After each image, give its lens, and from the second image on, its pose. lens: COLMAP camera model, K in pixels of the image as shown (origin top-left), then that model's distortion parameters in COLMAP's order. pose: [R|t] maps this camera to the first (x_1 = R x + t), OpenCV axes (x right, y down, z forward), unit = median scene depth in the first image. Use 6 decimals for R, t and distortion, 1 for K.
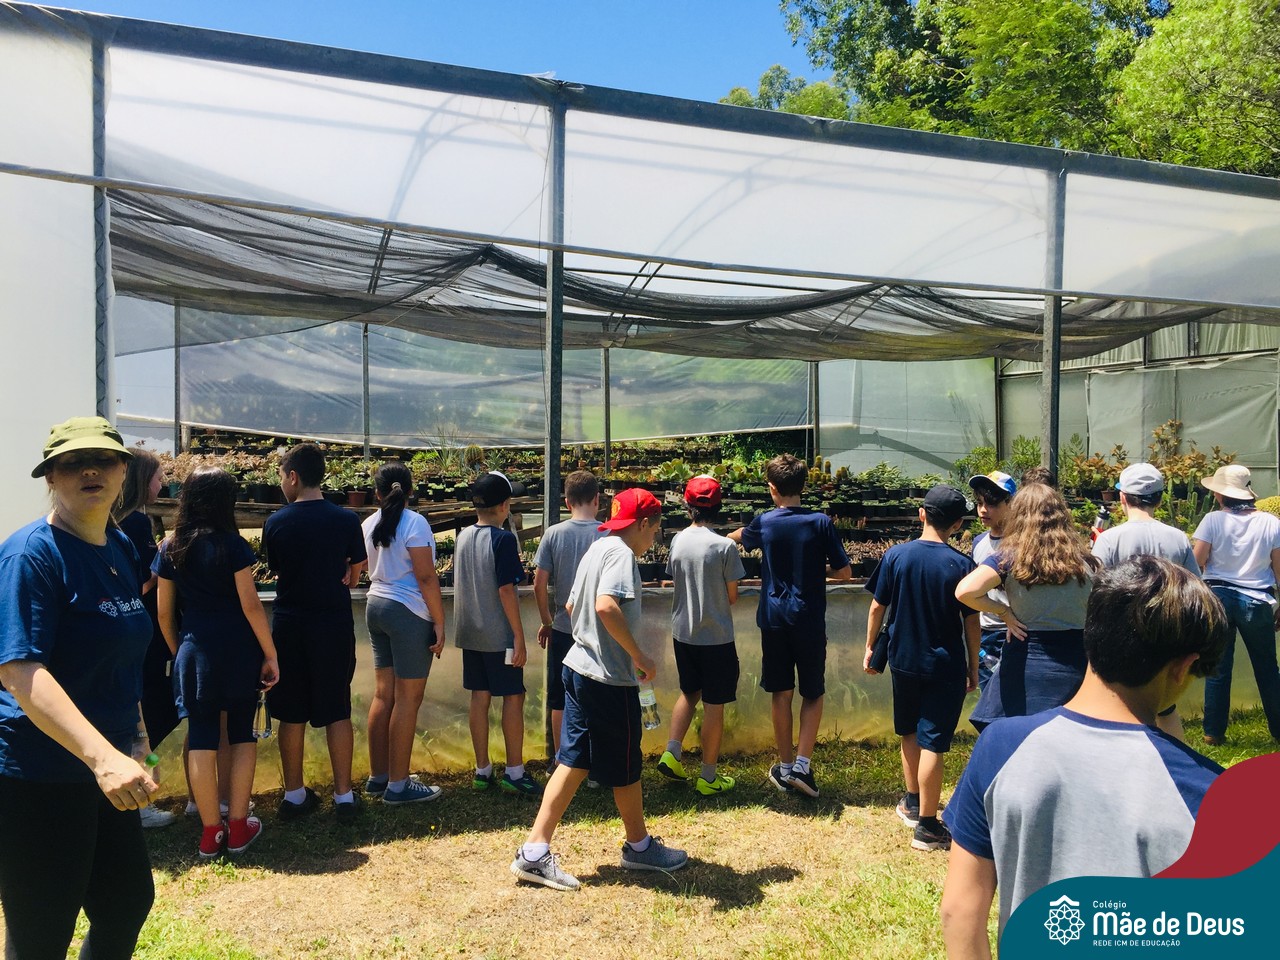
lens RADIAL K [[1099.0, 0, 640.0], [0, 1099.0, 480.0], [0, 0, 1]] dist [0.178618, 0.002947]
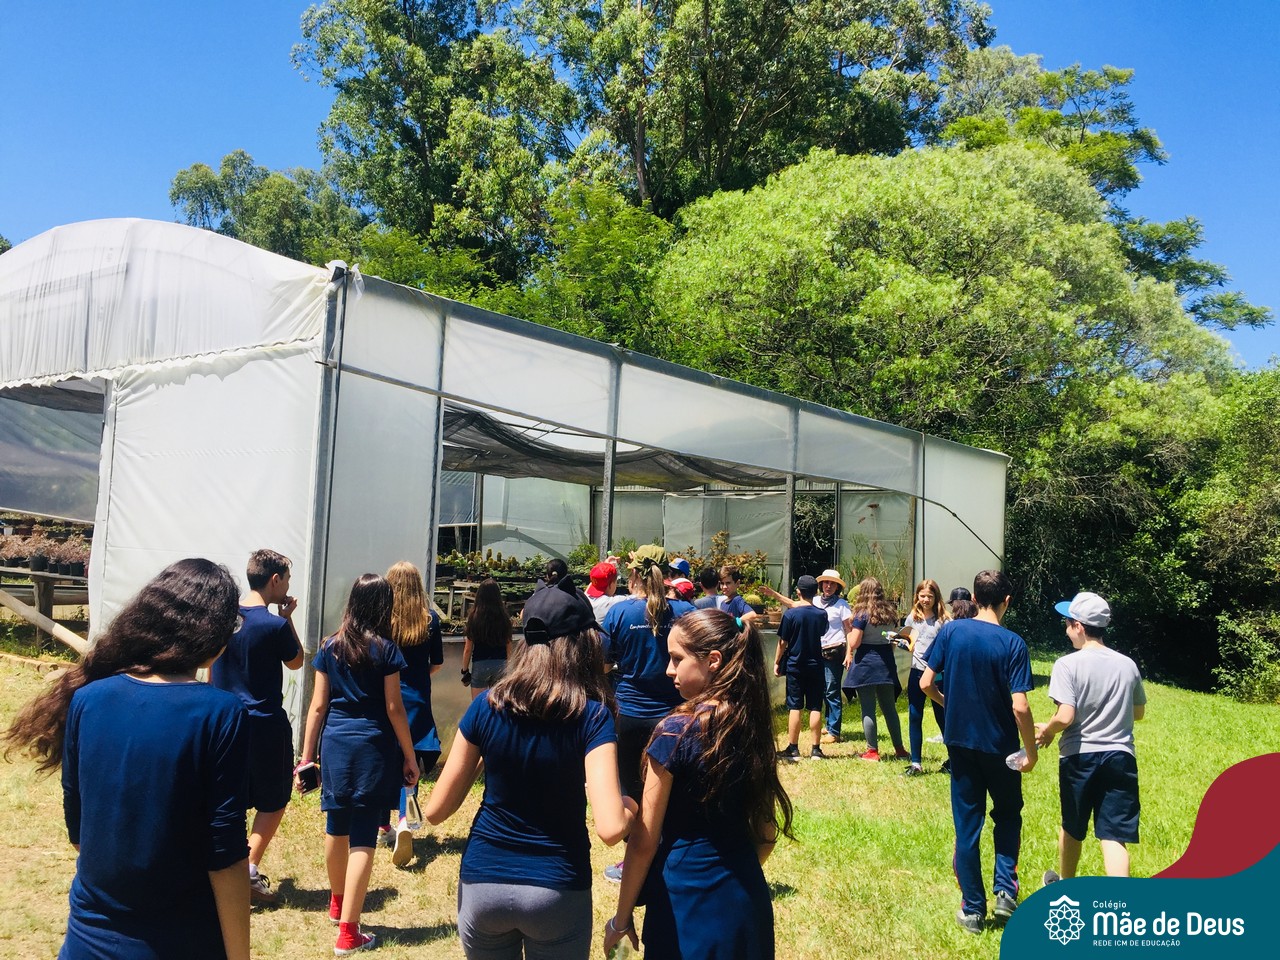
lens RADIAL K [[1099.0, 0, 640.0], [0, 1099.0, 480.0], [0, 0, 1]] dist [0.178618, 0.002947]
pose [[0.785985, 0.049895, 0.616229, -0.510534], [-0.011332, 0.997733, -0.066331, -0.015771], [-0.618141, 0.045152, 0.784769, -0.165831]]
